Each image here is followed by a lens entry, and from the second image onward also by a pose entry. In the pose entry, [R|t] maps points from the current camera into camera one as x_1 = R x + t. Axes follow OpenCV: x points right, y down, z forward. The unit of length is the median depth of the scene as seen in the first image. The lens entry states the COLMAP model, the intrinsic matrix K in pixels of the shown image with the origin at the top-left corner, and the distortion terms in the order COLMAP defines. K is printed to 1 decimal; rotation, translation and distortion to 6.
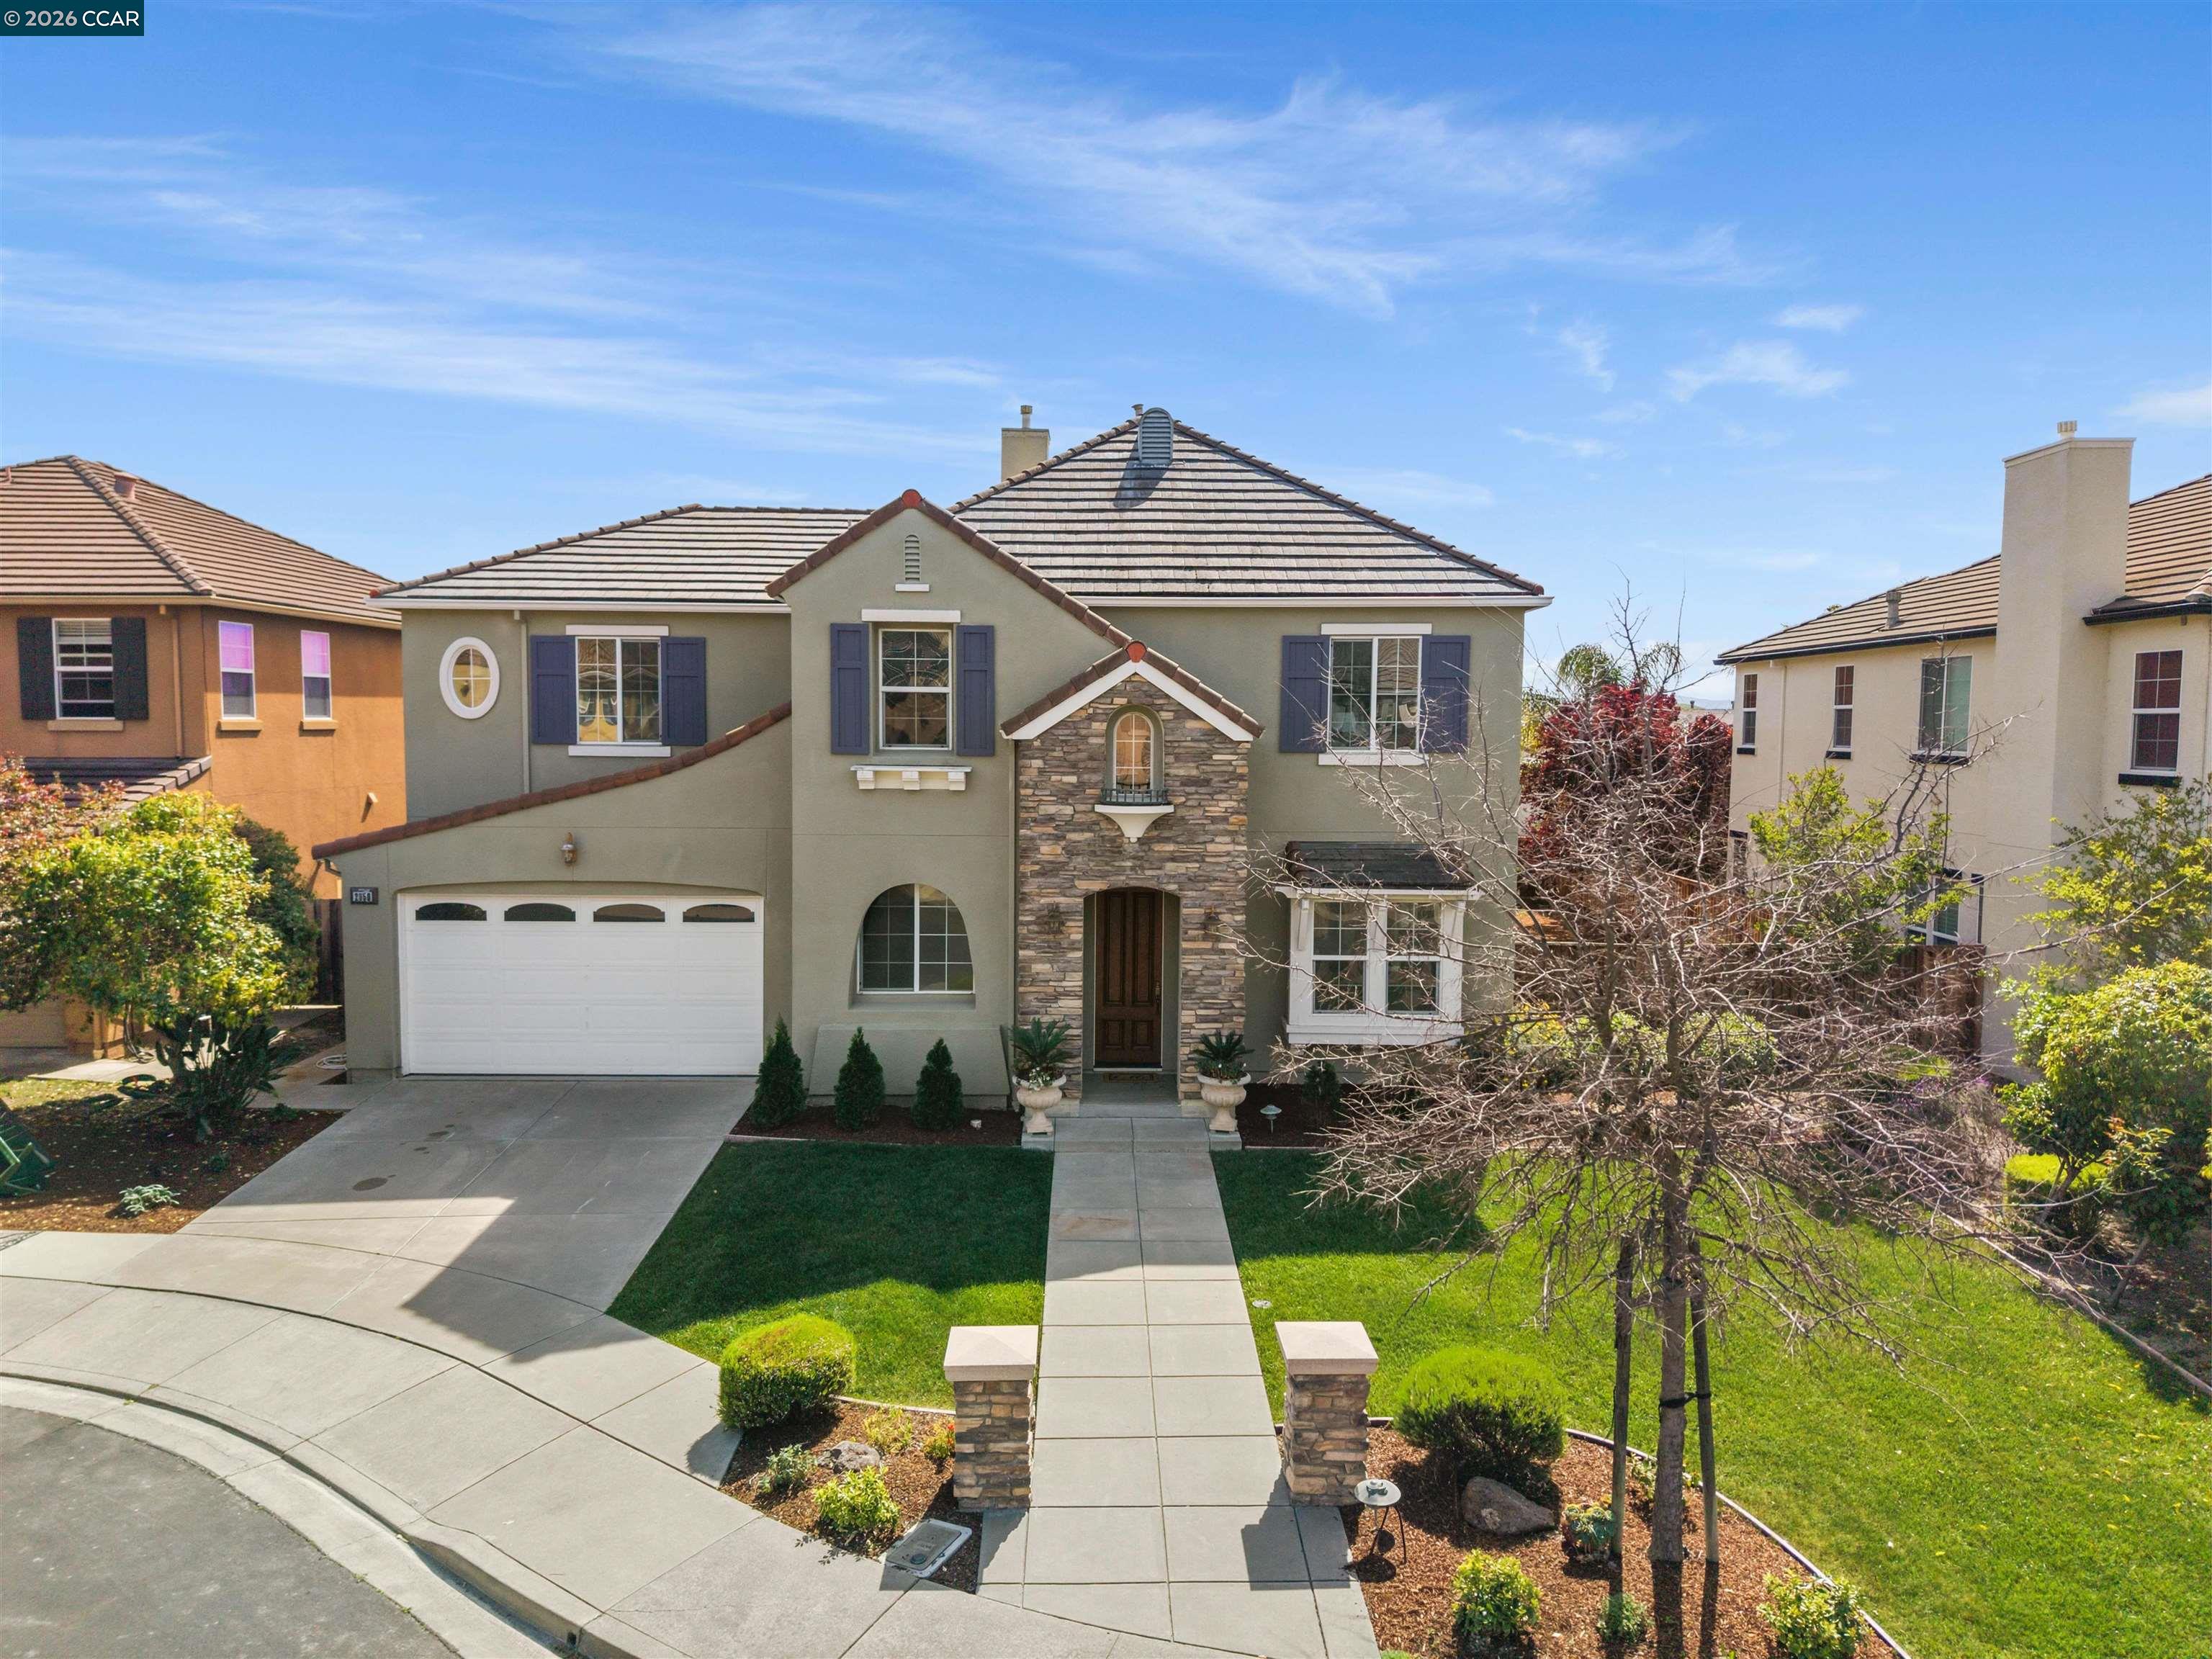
lens RADIAL K [[1490.4, 0, 1103.6], [0, 1490.4, 832.6], [0, 0, 1]] dist [0.009366, 0.005712]
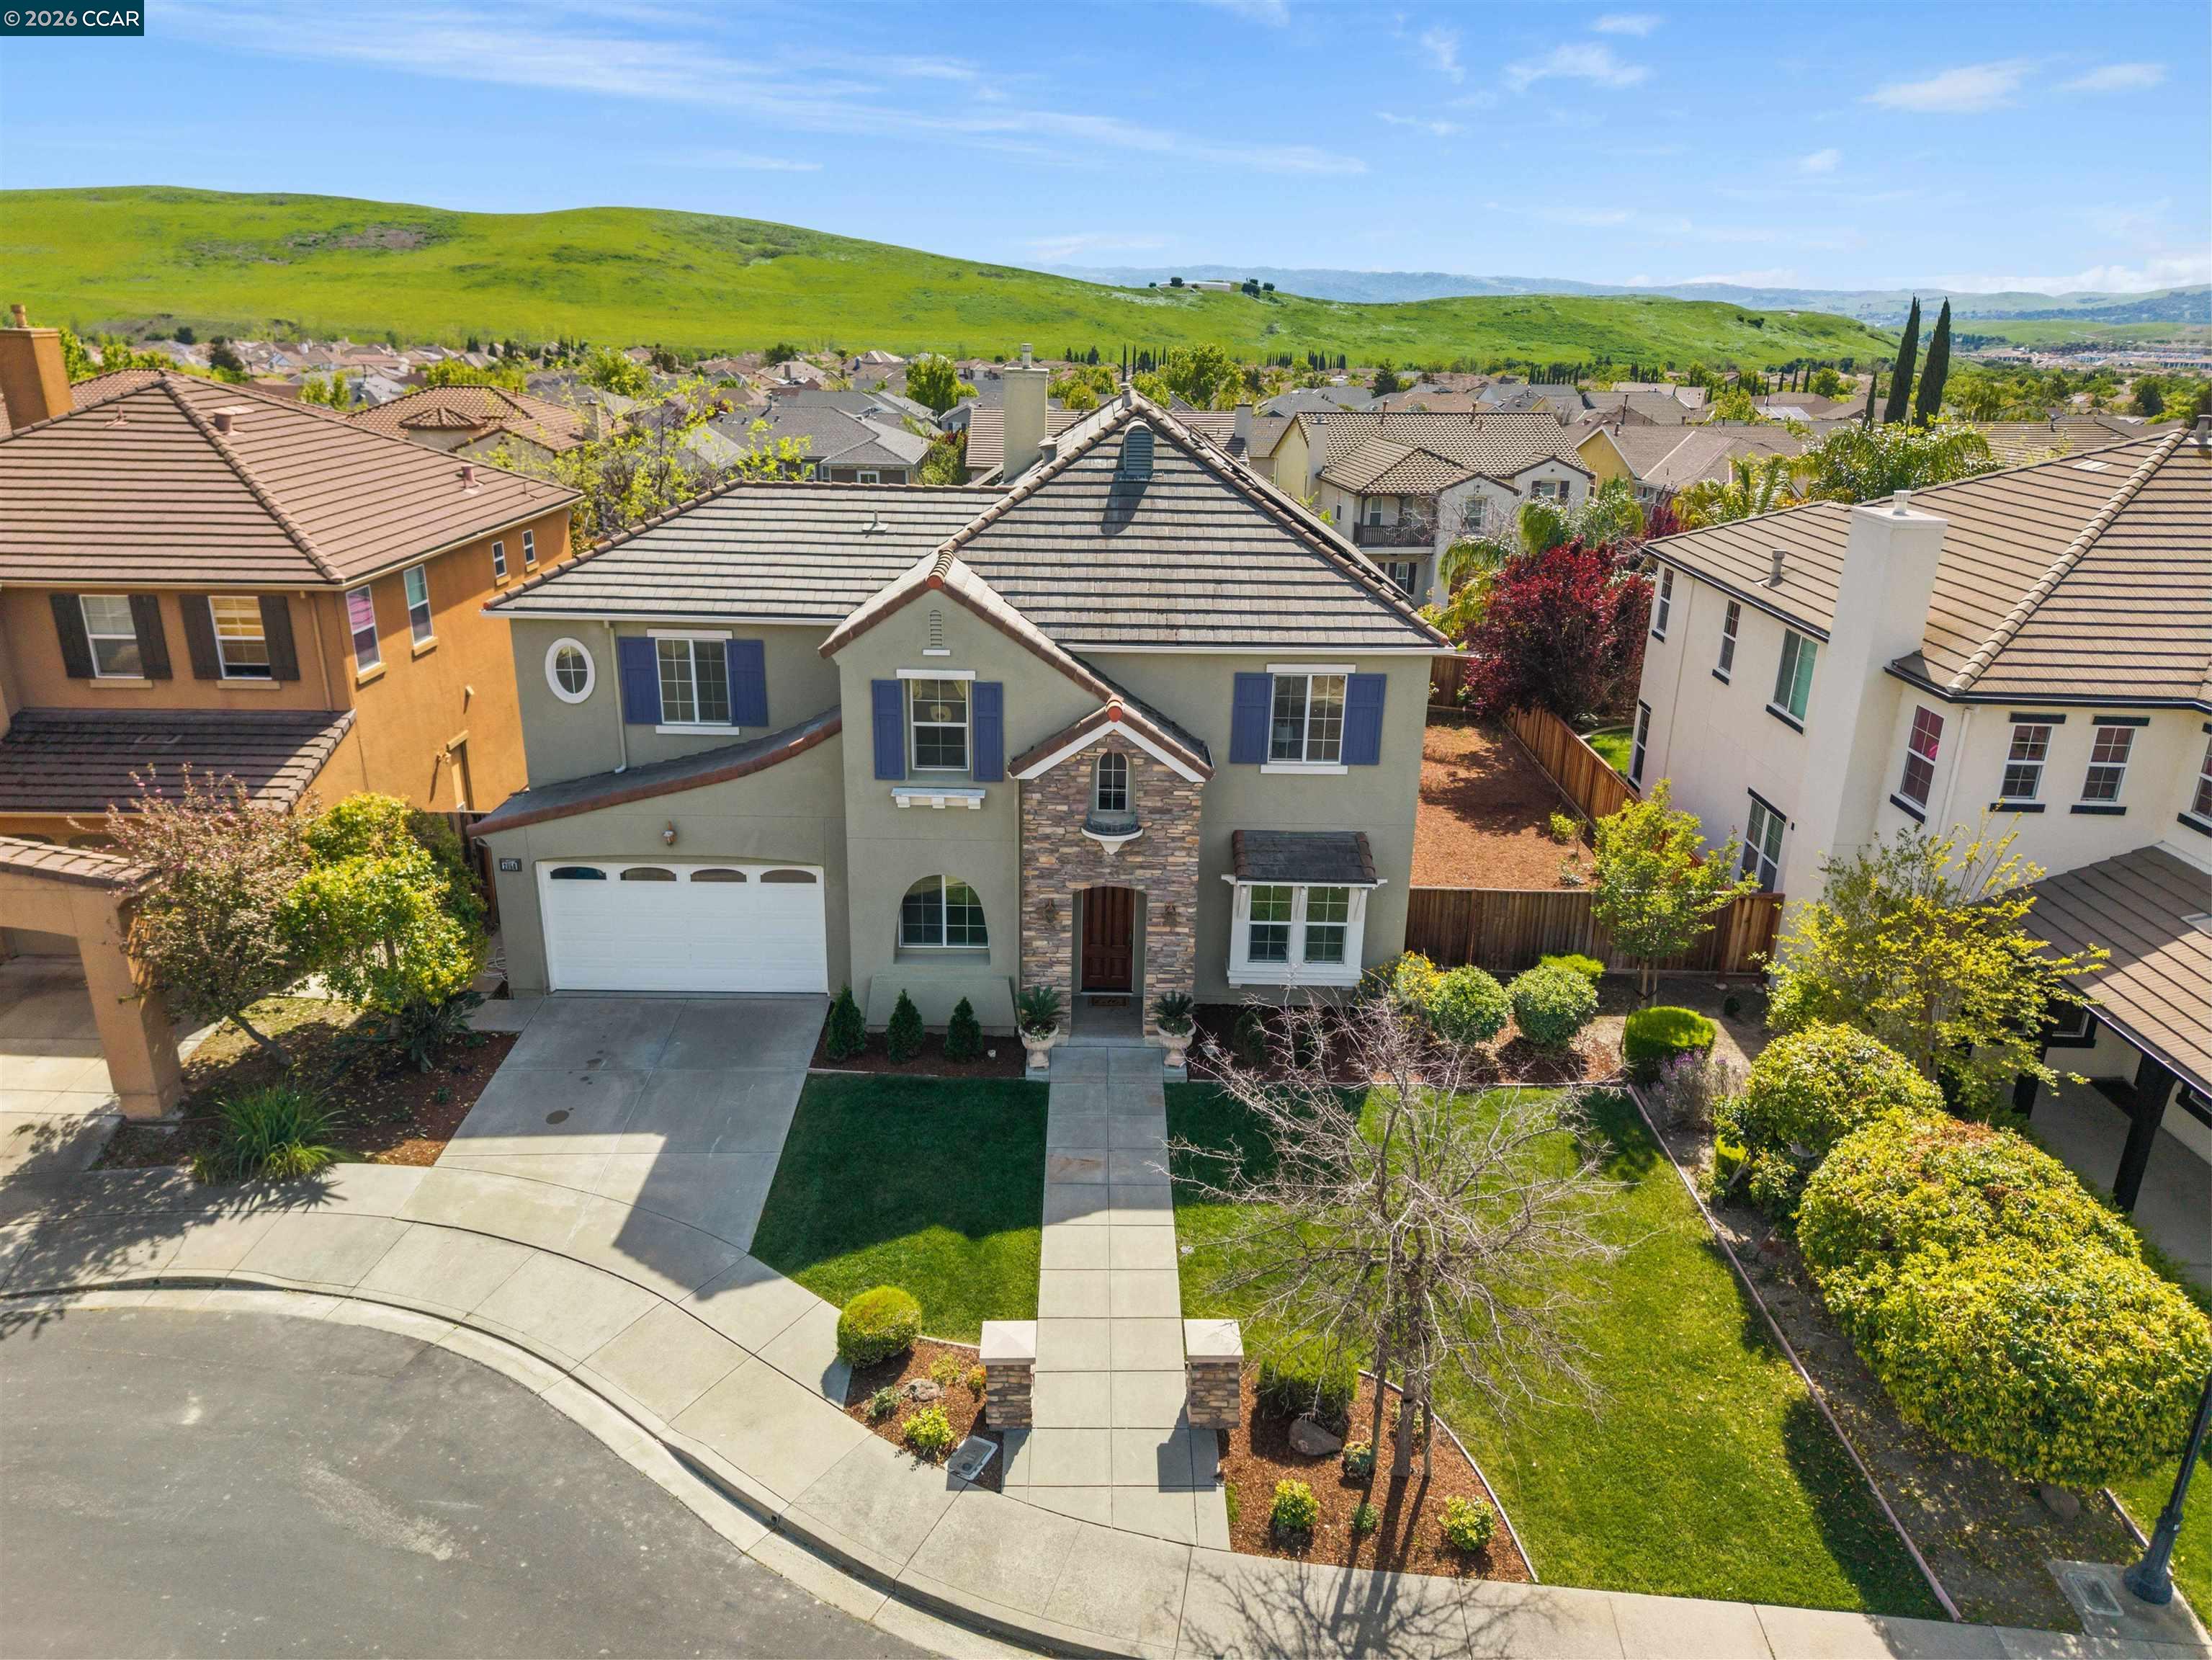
lens RADIAL K [[1493.8, 0, 1106.0], [0, 1493.8, 830.0], [0, 0, 1]] dist [0.020606, -0.002538]
pose [[0.999940, 0.010847, 0.001407, 0.013446], [-0.010835, 0.964642, 0.263341, -0.356541], [0.001500, -0.263341, 0.964702, -0.247322]]
